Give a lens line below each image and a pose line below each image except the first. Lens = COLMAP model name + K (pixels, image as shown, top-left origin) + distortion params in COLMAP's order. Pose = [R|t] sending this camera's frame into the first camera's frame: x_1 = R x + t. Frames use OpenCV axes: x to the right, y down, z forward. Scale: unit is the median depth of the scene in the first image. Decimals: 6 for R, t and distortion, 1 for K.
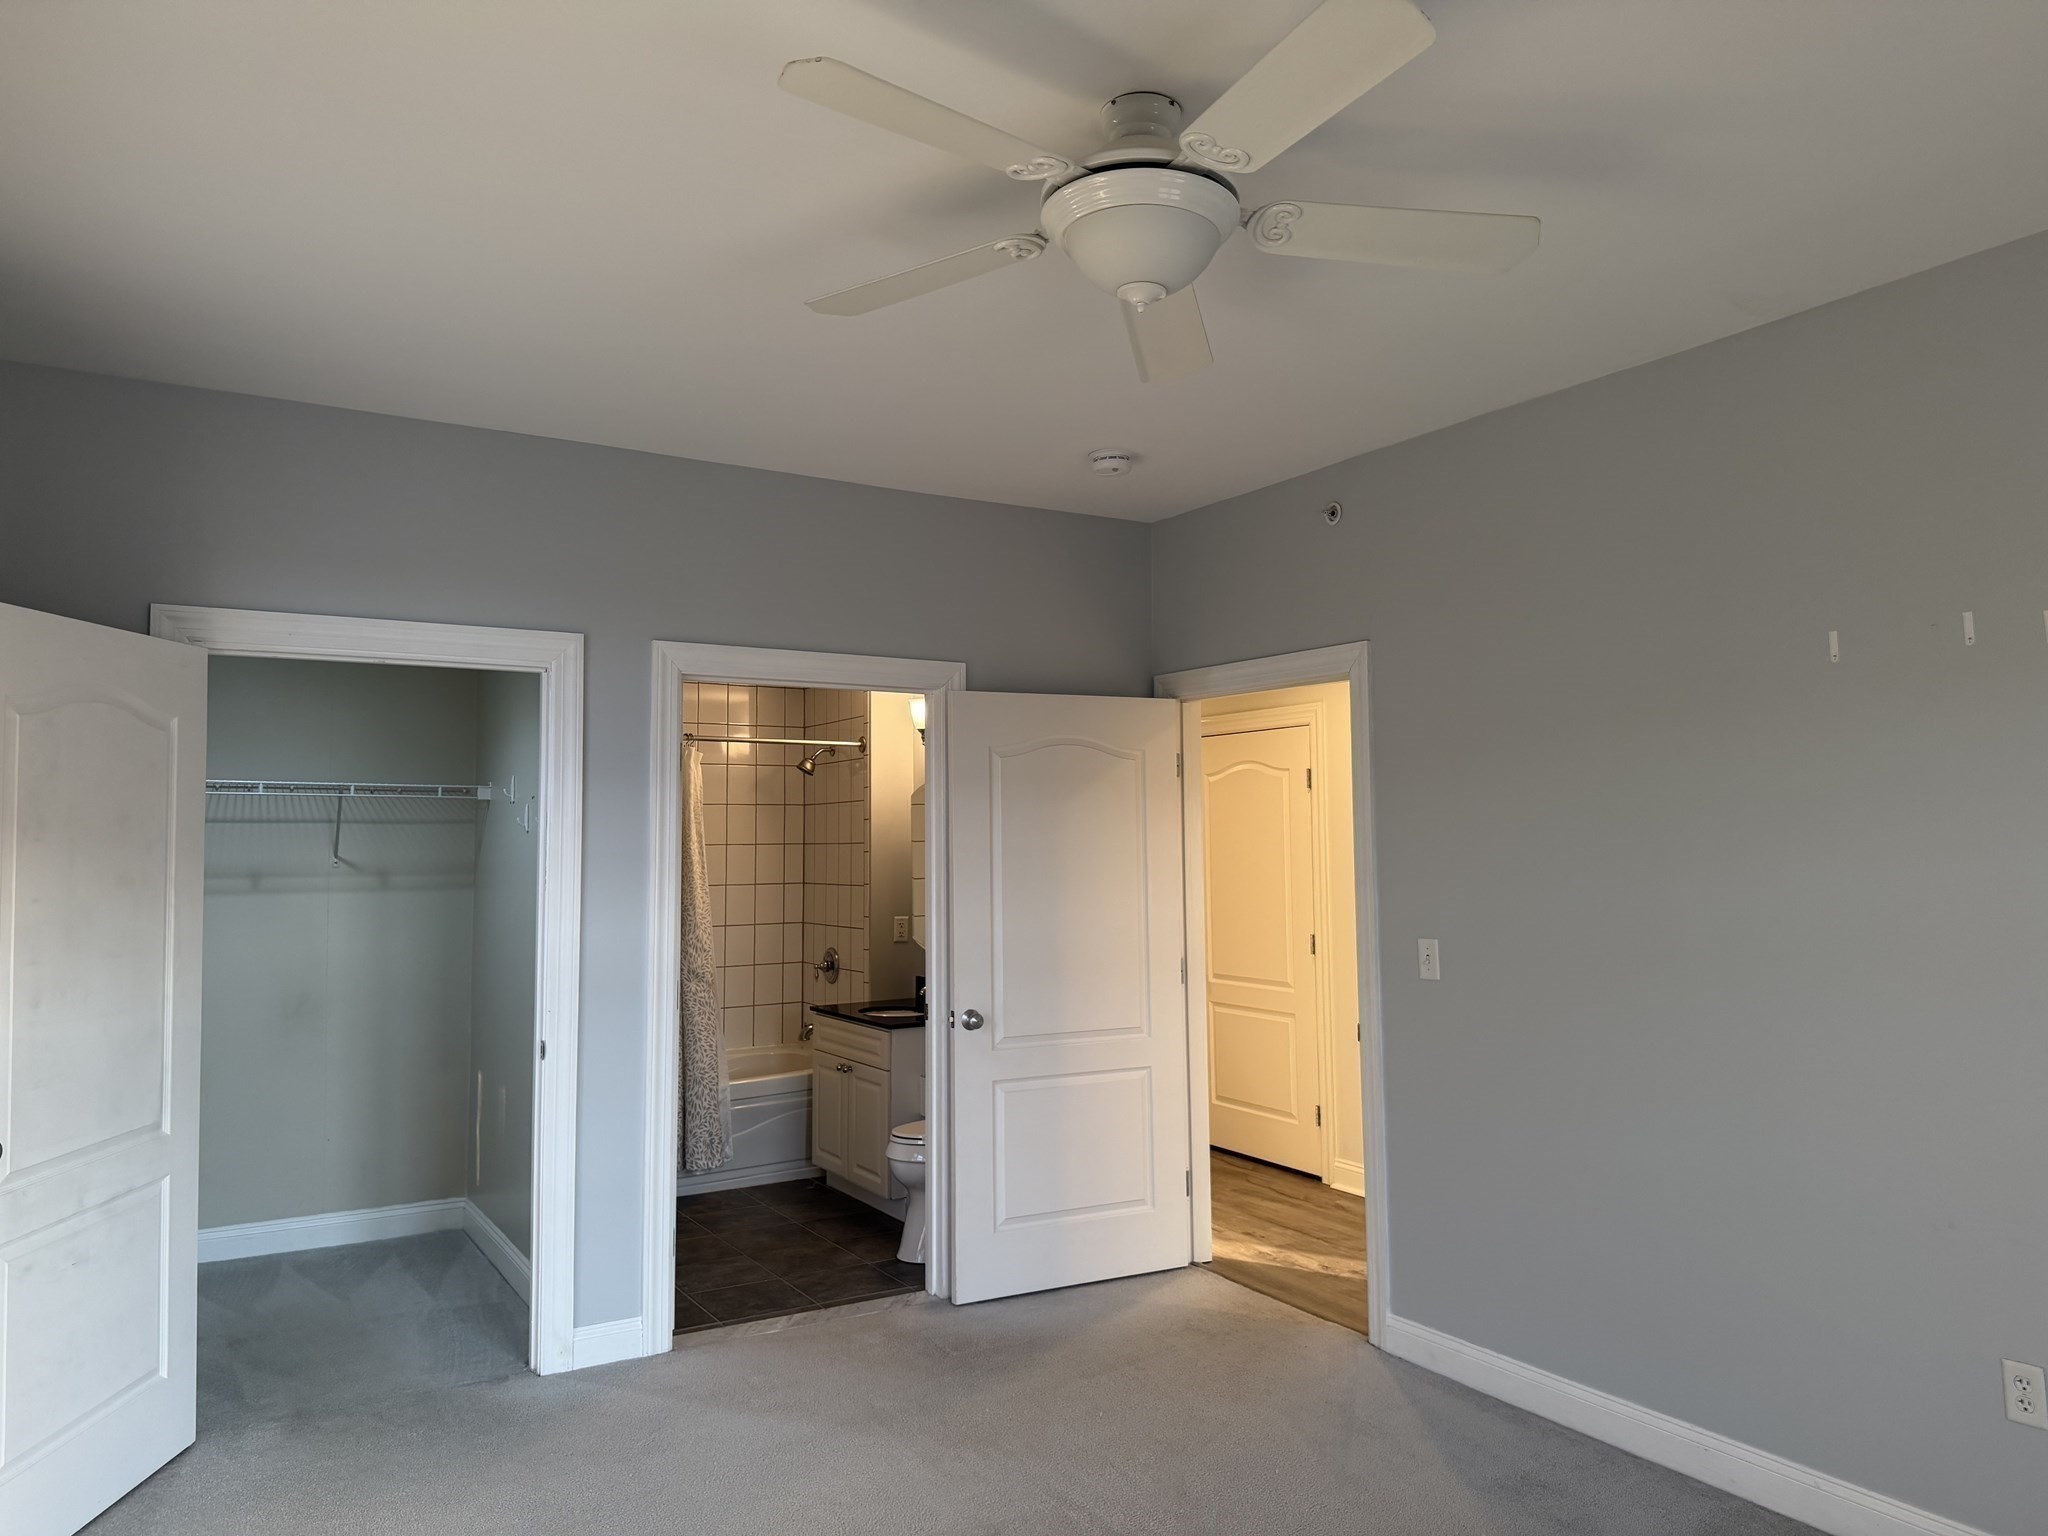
lens RADIAL K [[1450.9, 0, 1024.0], [0, 1450.9, 768.0], [0, 0, 1]] dist [0.132386, -0.214735]
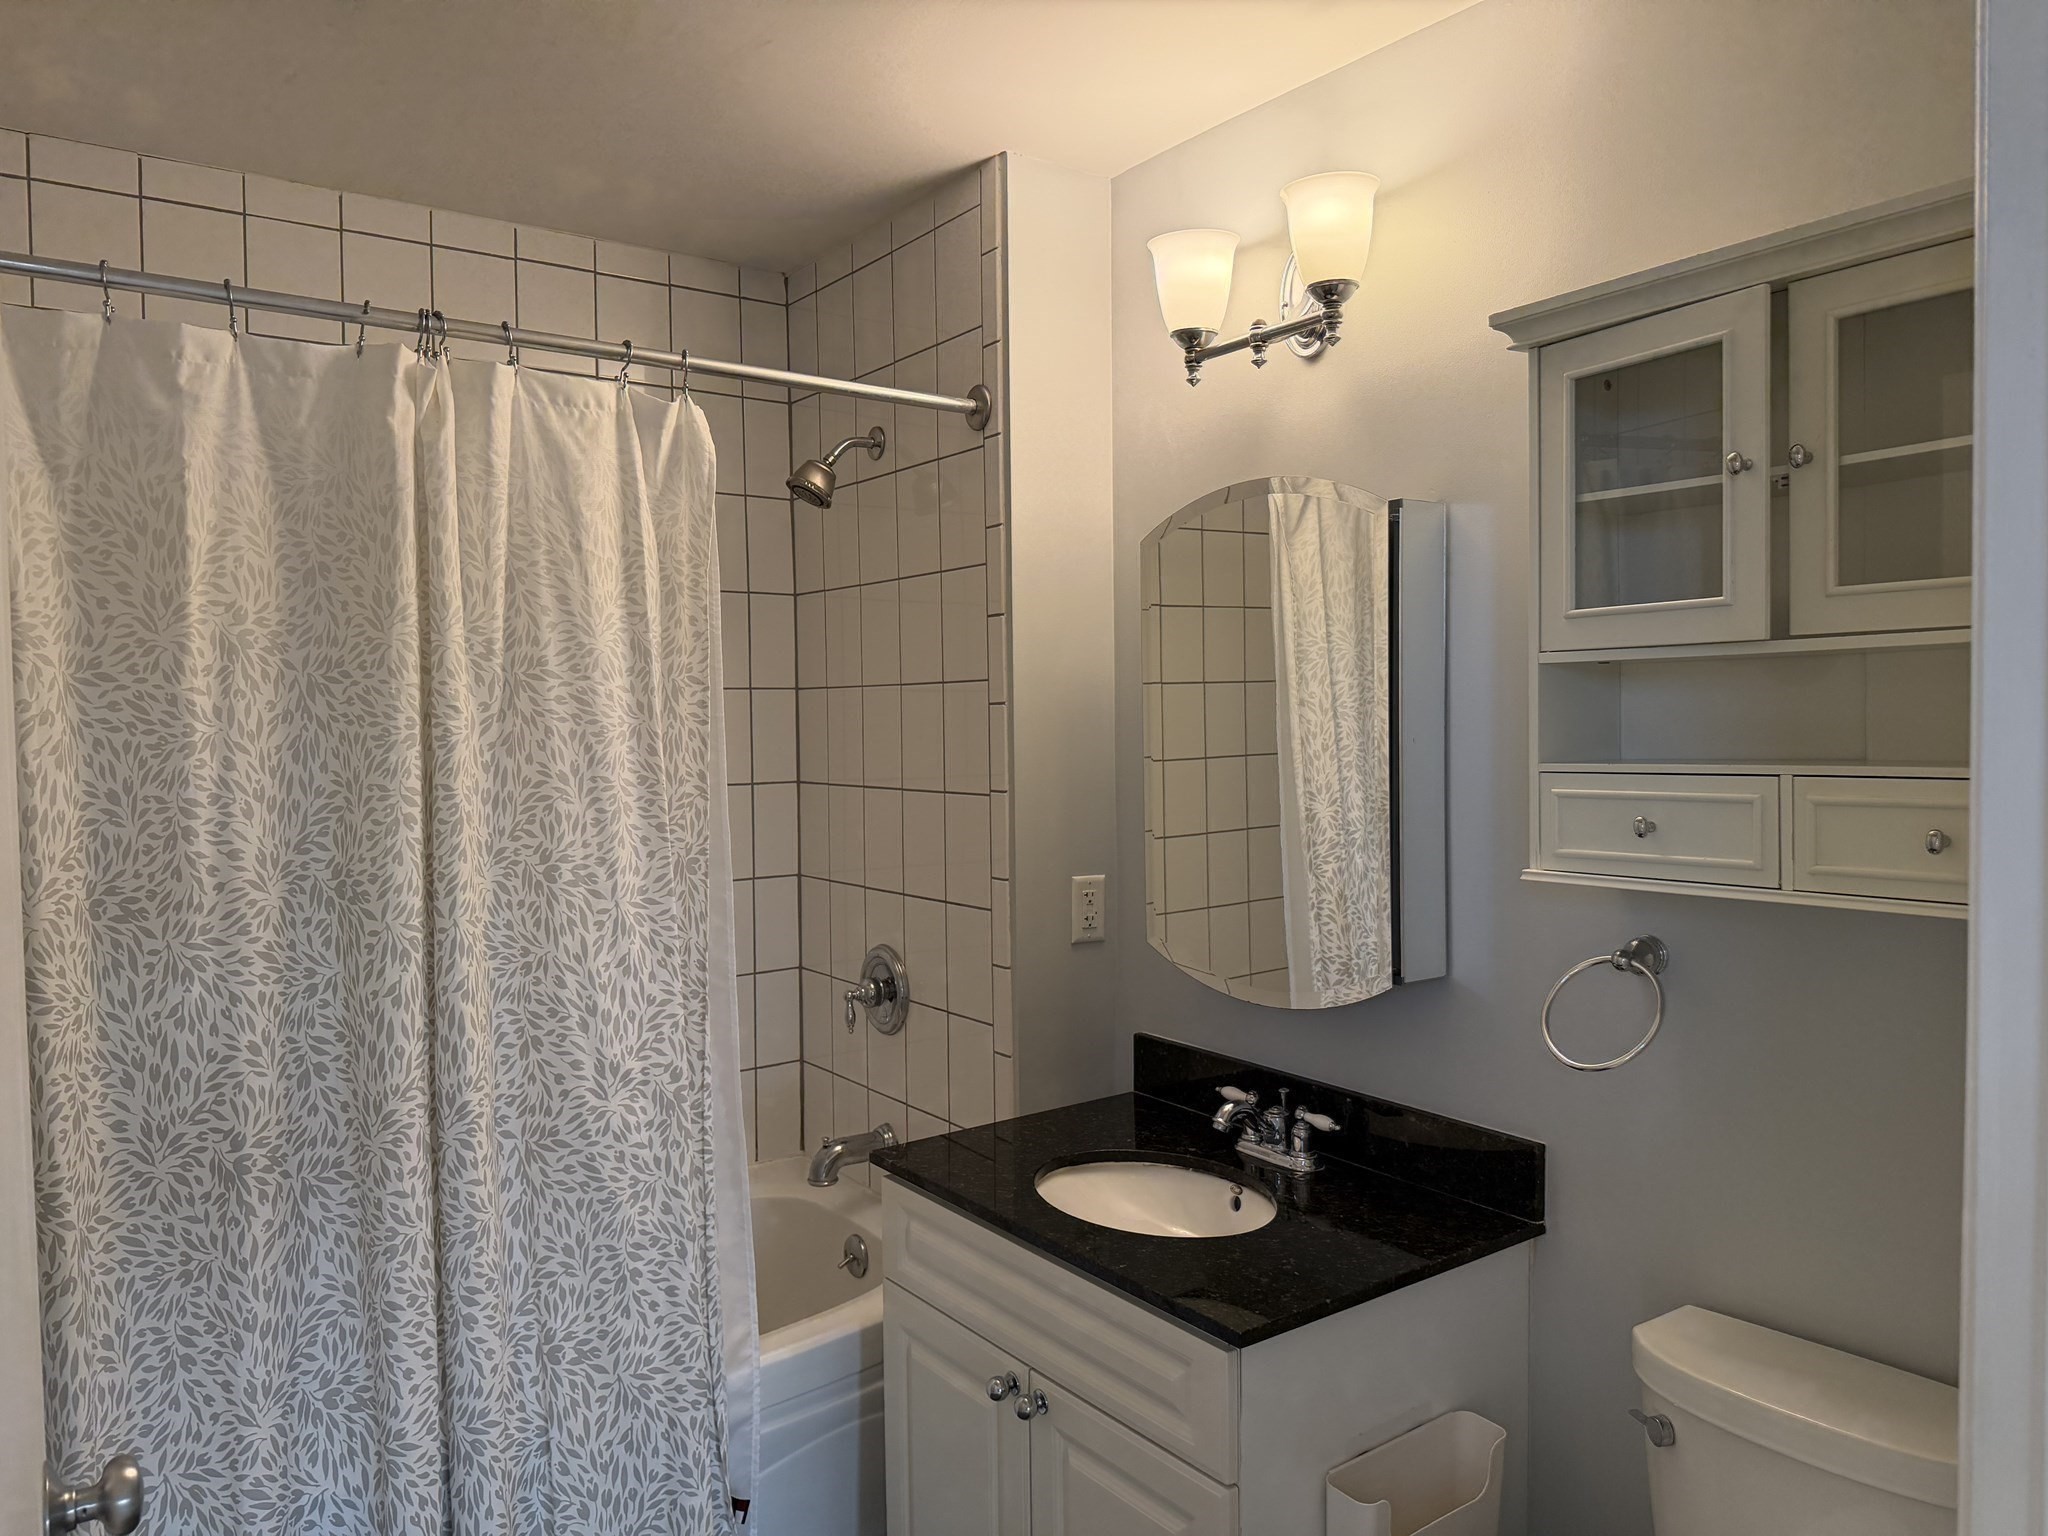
lens RADIAL K [[1450.9, 0, 1024.0], [0, 1450.9, 768.0], [0, 0, 1]] dist [0.132386, -0.214735]
pose [[0.996809, -0.019072, 0.077508, -0.130001], [0.011371, 0.995060, 0.098619, 0.037241], [-0.079006, -0.097423, 0.992102, 0.632251]]
